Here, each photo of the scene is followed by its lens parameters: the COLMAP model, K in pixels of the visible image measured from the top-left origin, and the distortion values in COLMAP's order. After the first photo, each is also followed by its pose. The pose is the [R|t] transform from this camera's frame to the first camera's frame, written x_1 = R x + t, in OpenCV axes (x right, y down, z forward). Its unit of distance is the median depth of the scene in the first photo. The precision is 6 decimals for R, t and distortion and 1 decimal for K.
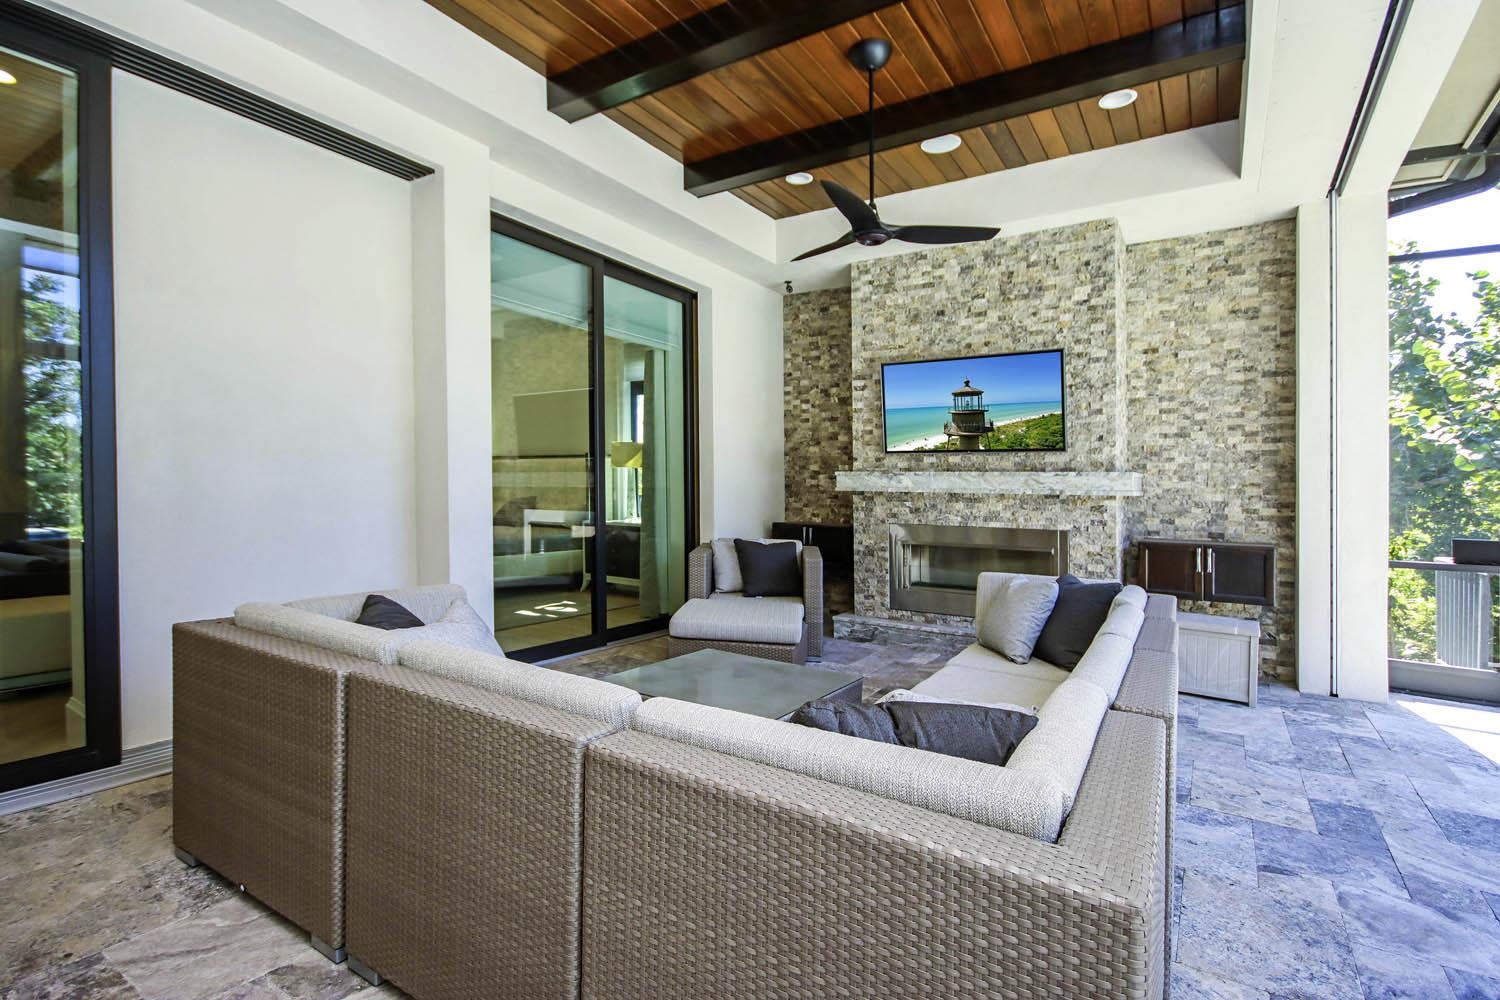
lens RADIAL K [[723.0, 0, 749.1], [0, 723.0, 497.4], [0, 0, 1]] dist [0.000779, 0.000148]
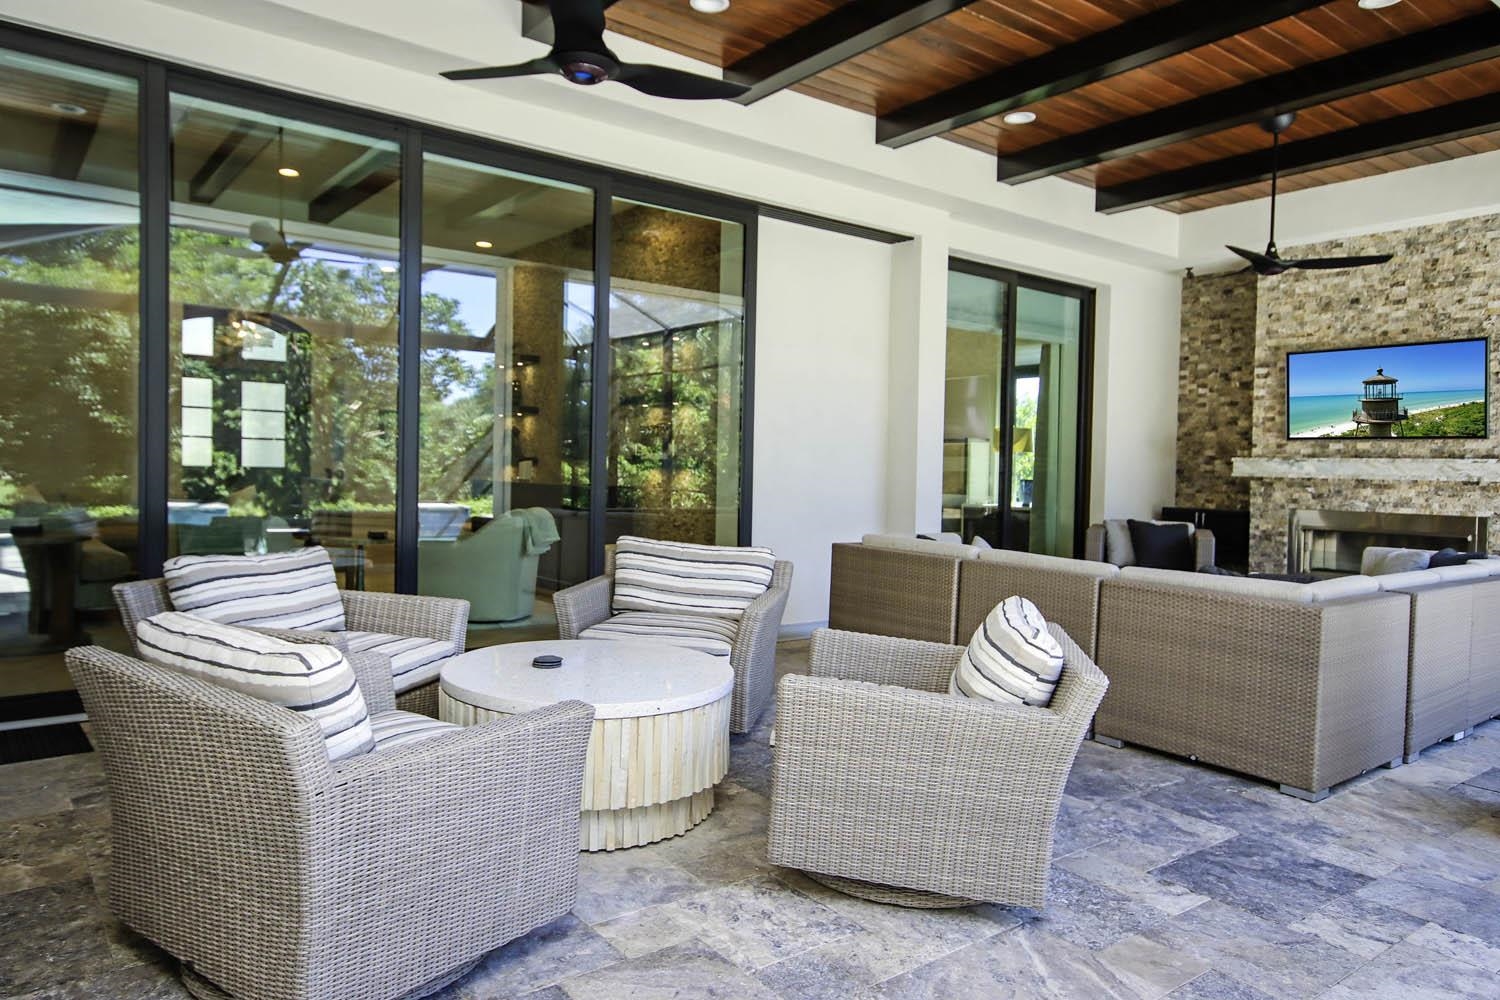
lens RADIAL K [[994.9, 0, 760.8], [0, 994.9, 533.1], [0, 0, 1]] dist [0.040018, -0.003163]
pose [[0.946339, 0.030054, -0.321777, -0.055770], [-0.015101, 0.998691, 0.048866, 0.012498], [0.322824, -0.041384, 0.945554, -0.601325]]
